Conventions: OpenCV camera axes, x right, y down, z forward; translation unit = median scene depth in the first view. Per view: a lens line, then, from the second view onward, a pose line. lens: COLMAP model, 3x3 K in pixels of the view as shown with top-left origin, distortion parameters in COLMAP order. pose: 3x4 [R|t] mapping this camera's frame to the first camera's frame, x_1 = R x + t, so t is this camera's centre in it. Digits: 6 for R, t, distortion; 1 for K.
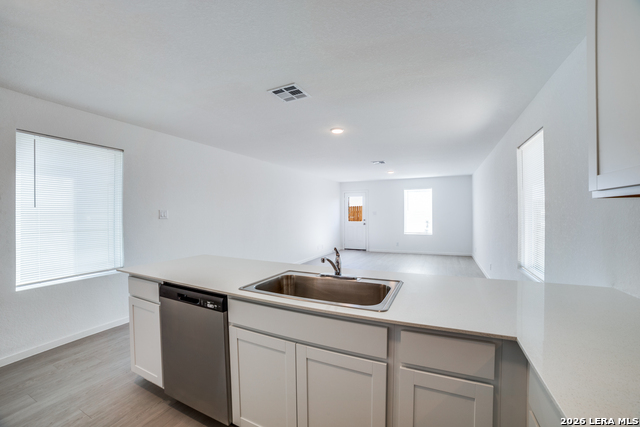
lens RADIAL K [[259.0, 0, 321.6], [0, 259.0, 214.5], [0, 0, 1]] dist [-0.104246, 0.032904]
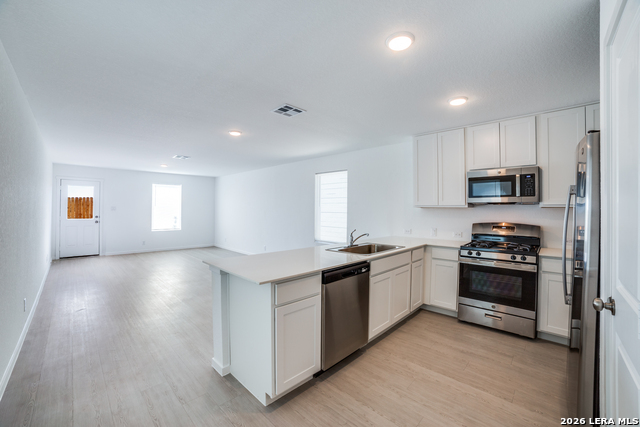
lens RADIAL K [[262.3, 0, 322.6], [0, 262.3, 210.3], [0, 0, 1]] dist [-0.103118, 0.031200]
pose [[0.305728, 0.005615, 0.952102, -0.378756], [-0.006503, 0.999972, -0.003809, 0.000167], [-0.952097, -0.005027, 0.305756, 0.138762]]
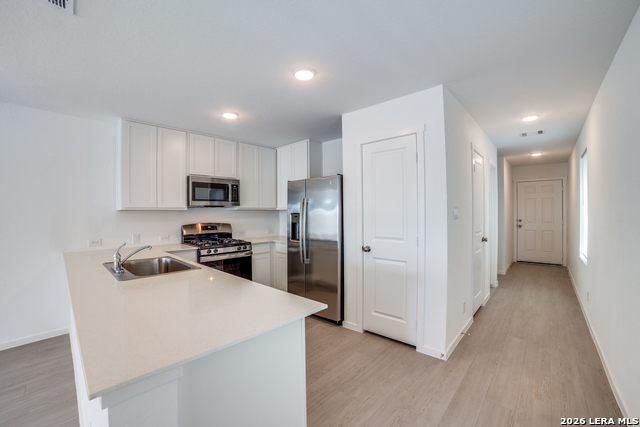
lens RADIAL K [[262.3, 0, 322.6], [0, 262.3, 210.3], [0, 0, 1]] dist [-0.103118, 0.031200]
pose [[-0.960314, 0.018173, 0.278327, -0.248954], [0.016277, 0.999826, -0.009121, 0.000654], [-0.278444, -0.004229, -0.960443, 0.394678]]
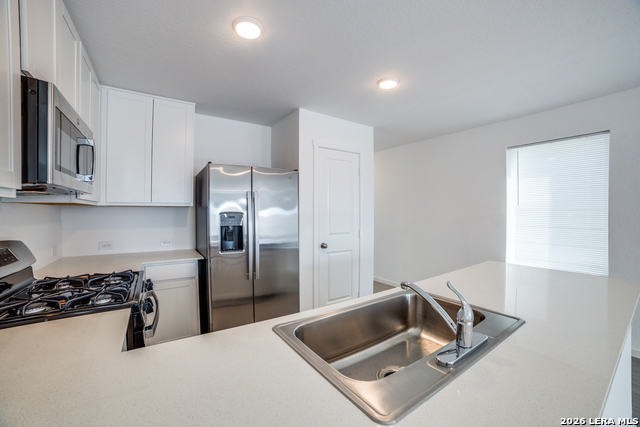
lens RADIAL K [[262.3, 0, 322.6], [0, 262.3, 210.3], [0, 0, 1]] dist [-0.103118, 0.031200]
pose [[-0.493638, 0.004660, -0.869655, 0.132693], [-0.000134, 0.999985, 0.005435, -0.003236], [0.869667, 0.002800, -0.493630, 0.223931]]
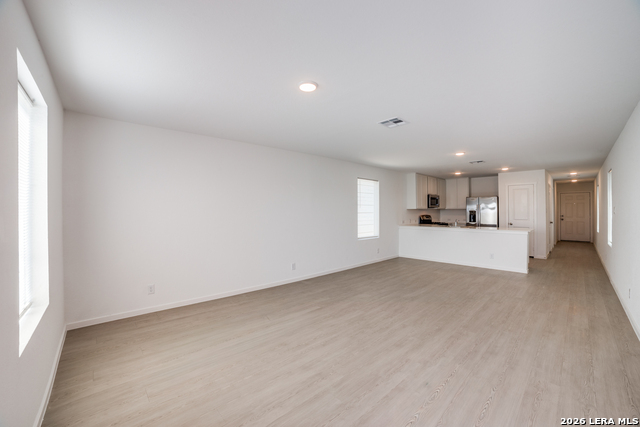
lens RADIAL K [[262.3, 0, 322.6], [0, 262.3, 210.3], [0, 0, 1]] dist [-0.103118, 0.031200]
pose [[-0.937189, 0.007121, 0.348748, 0.137896], [0.007786, 0.999970, 0.000505, -0.006263], [-0.348734, 0.003189, -0.937216, 1.173297]]
